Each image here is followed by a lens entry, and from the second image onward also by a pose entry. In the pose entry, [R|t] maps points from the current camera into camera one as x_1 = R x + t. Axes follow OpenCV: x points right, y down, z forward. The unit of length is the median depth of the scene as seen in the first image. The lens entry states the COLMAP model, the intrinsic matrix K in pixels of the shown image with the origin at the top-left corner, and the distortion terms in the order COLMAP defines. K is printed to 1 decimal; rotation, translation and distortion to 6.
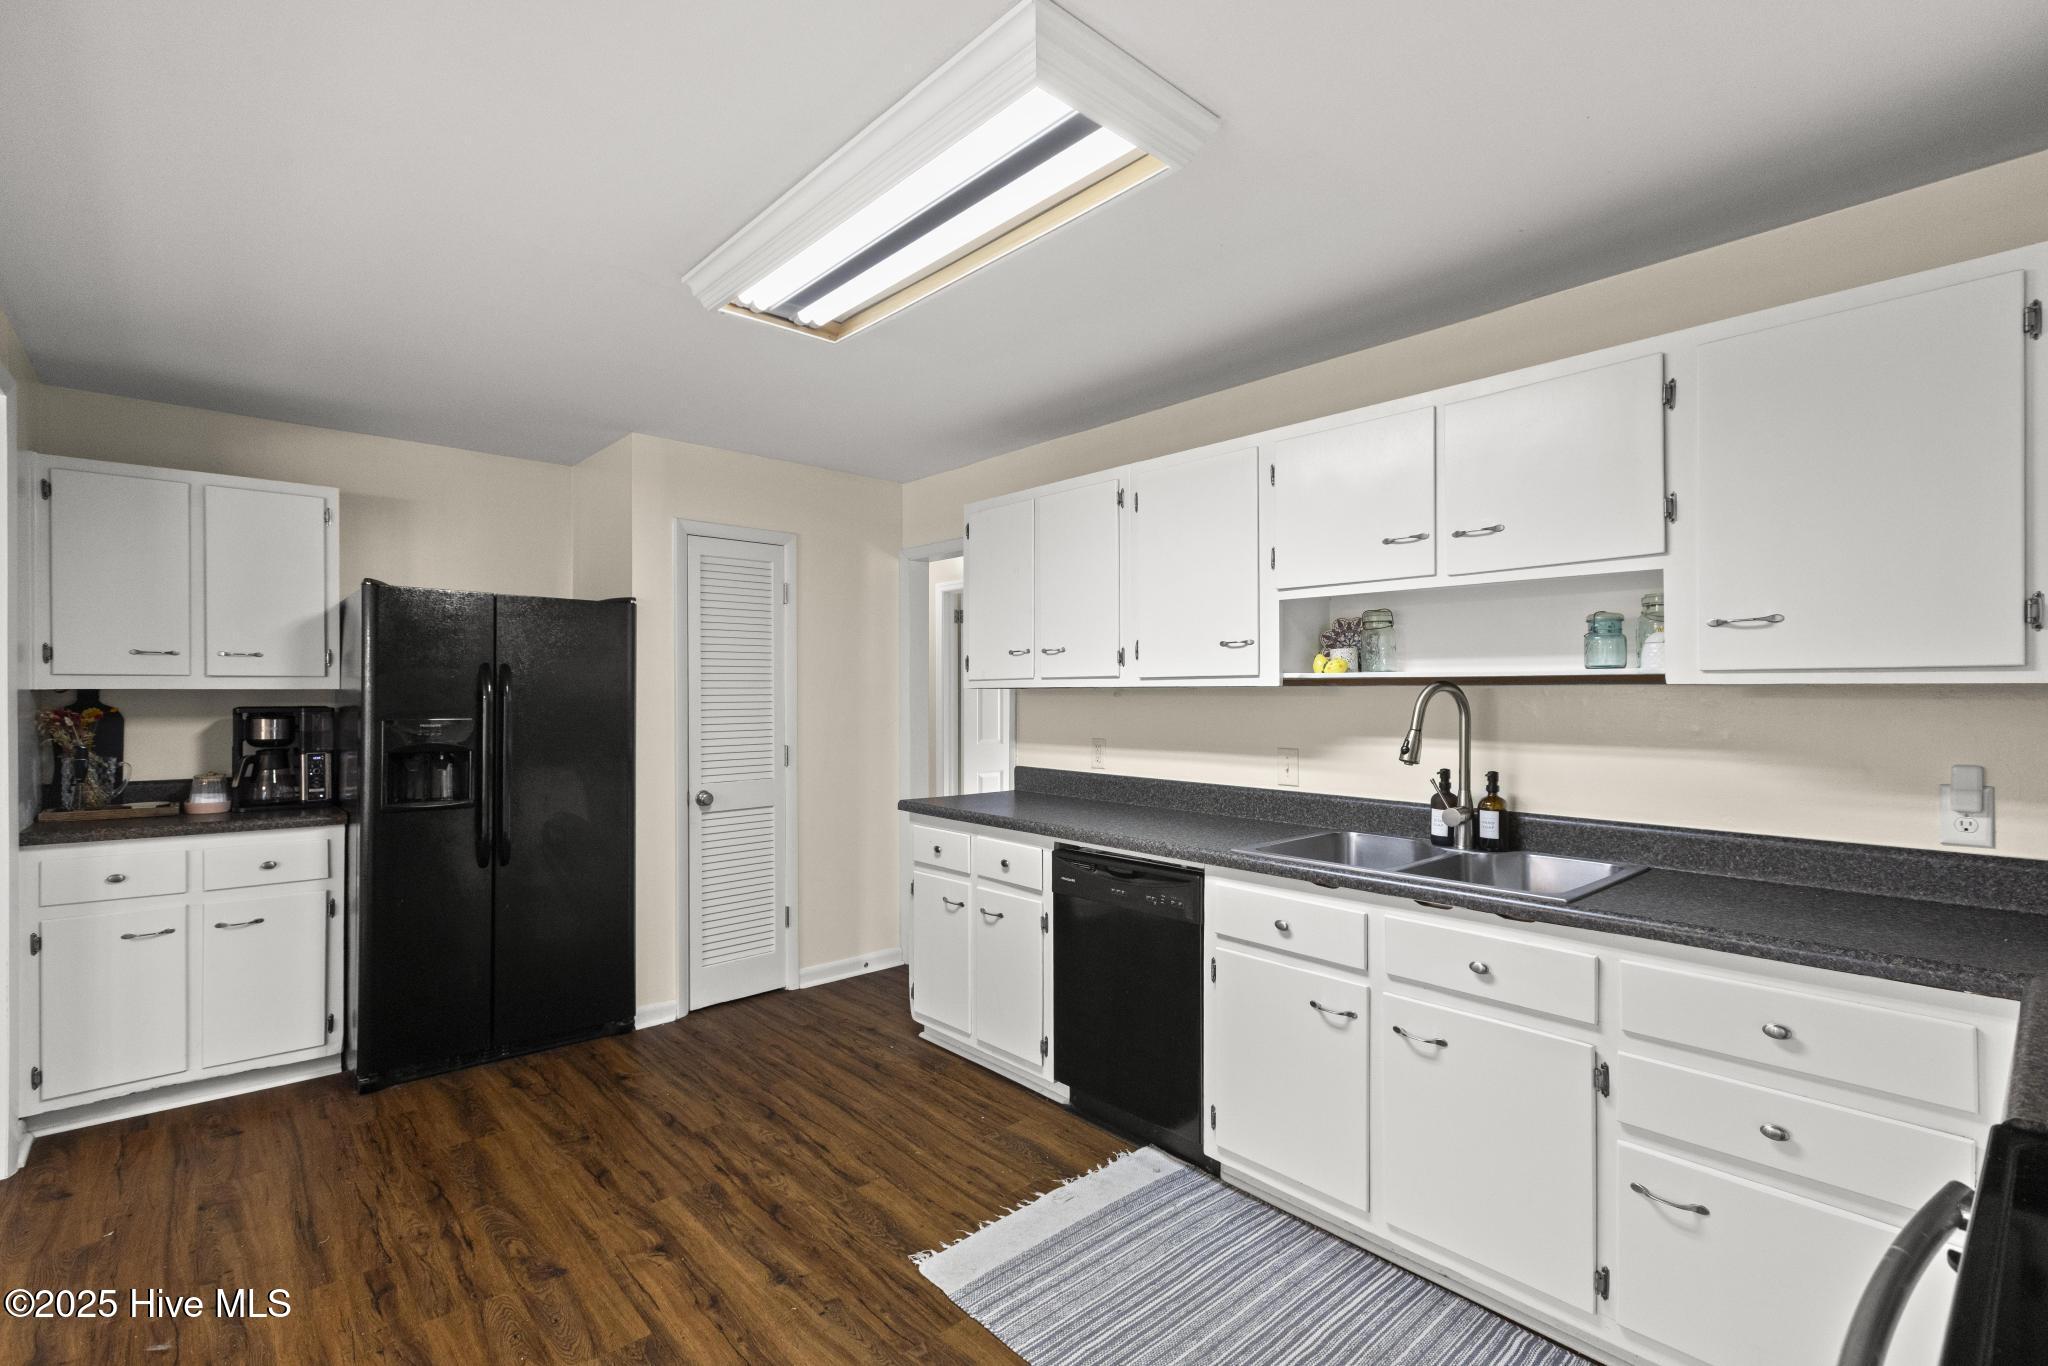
lens RADIAL K [[936.1, 0, 1016.2], [0, 936.1, 703.2], [0, 0, 1]] dist [-0.000092, -0.000236]
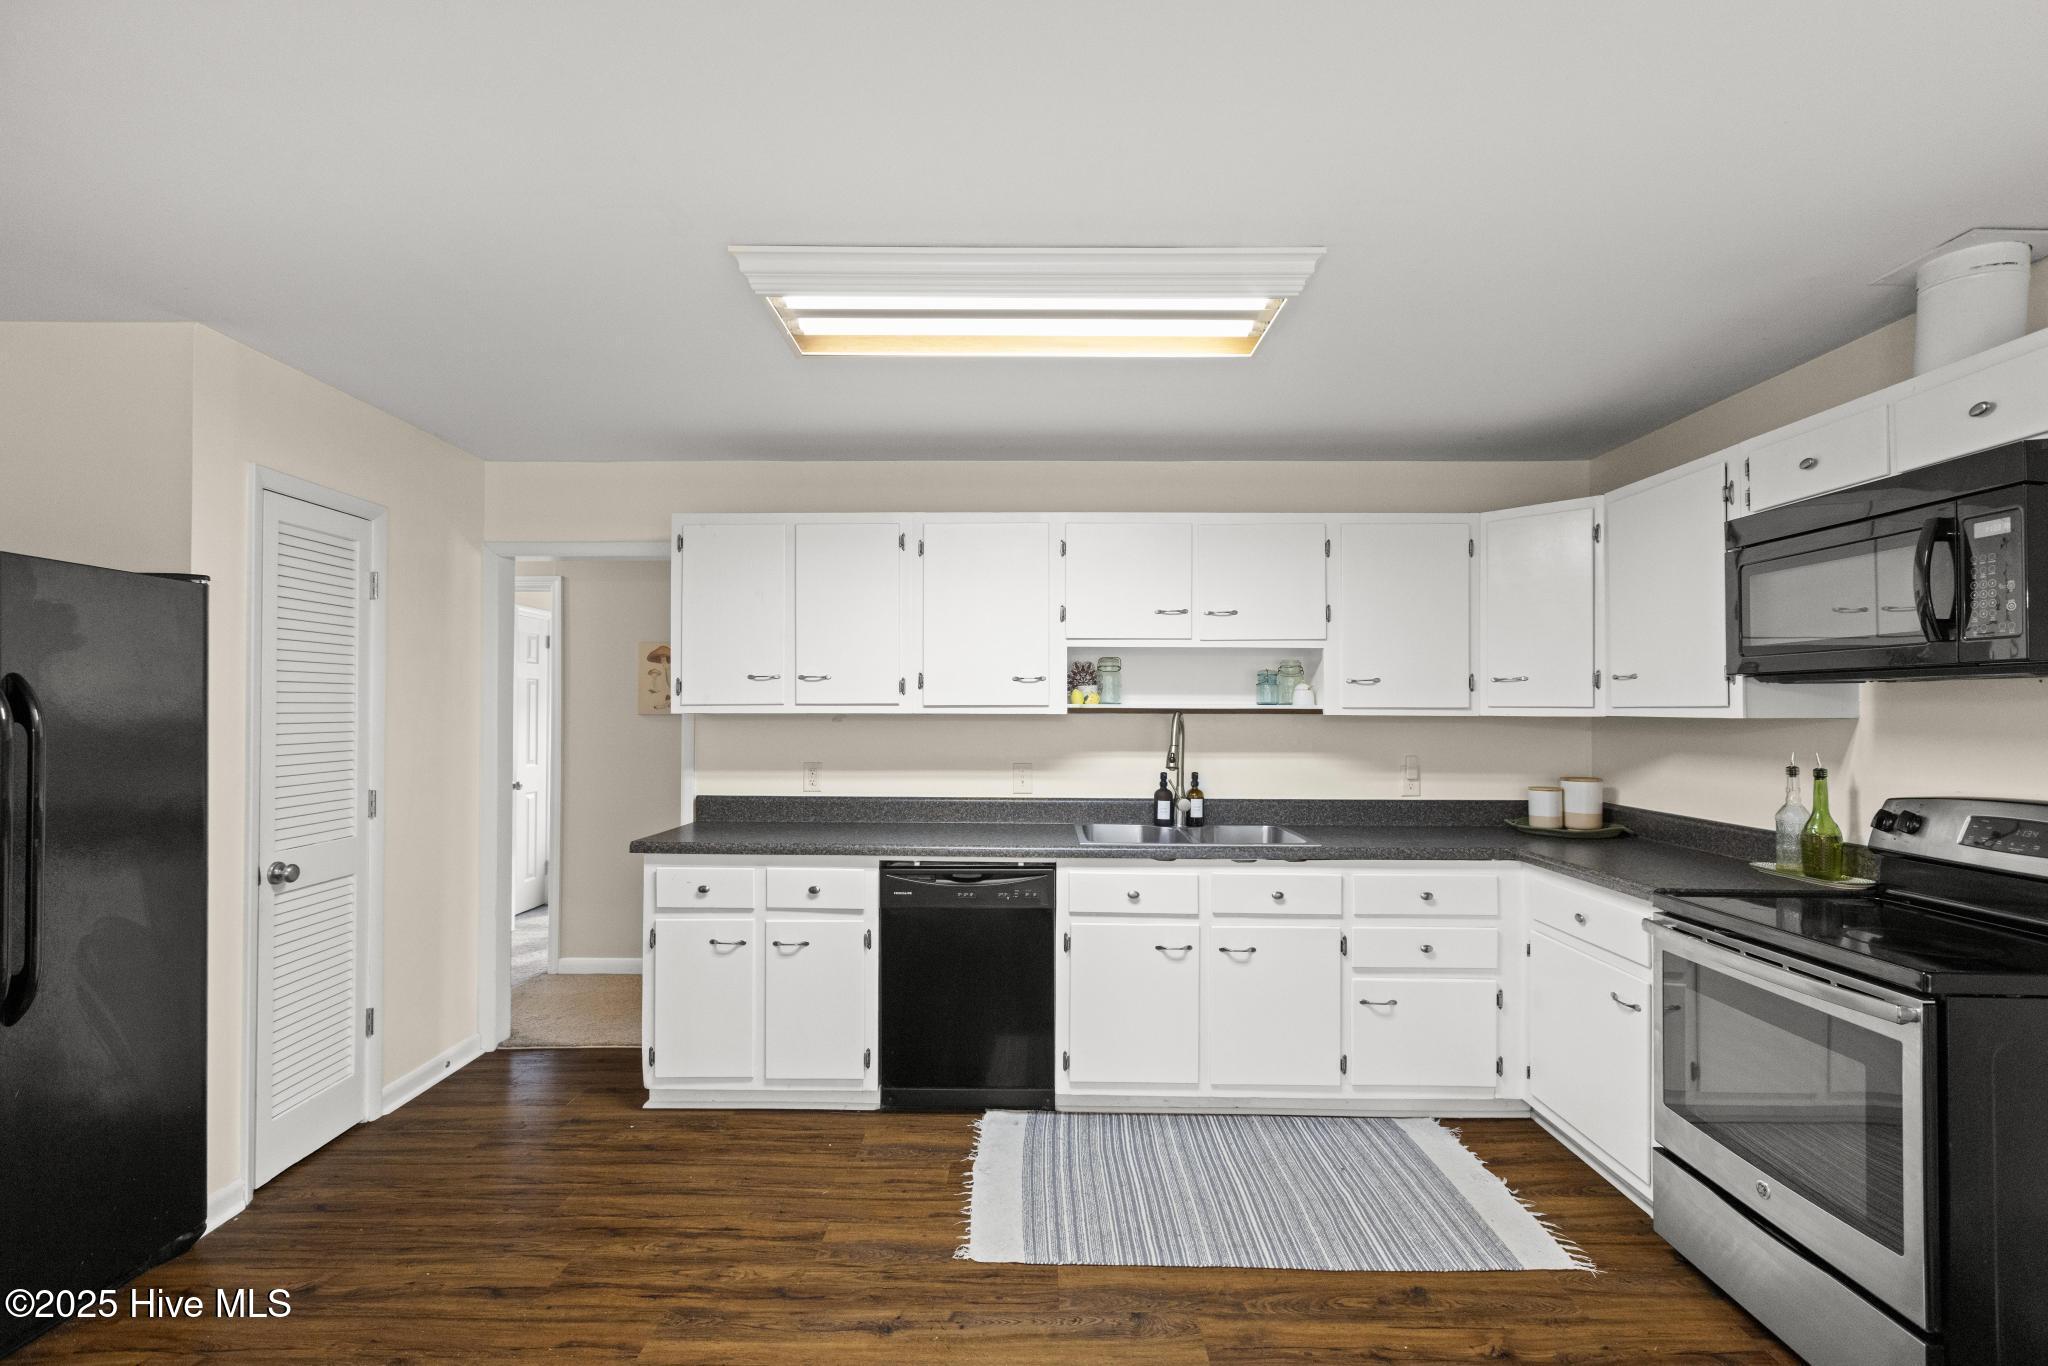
lens RADIAL K [[926.2, 0, 1026.0], [0, 926.2, 711.0], [0, 0, 1]] dist [0.000880, 0.000154]
pose [[0.670692, 0.001302, 0.741734, -0.697464], [0.006136, 0.999954, -0.007304, -0.013666], [-0.741710, 0.009450, 0.670654, 0.195825]]
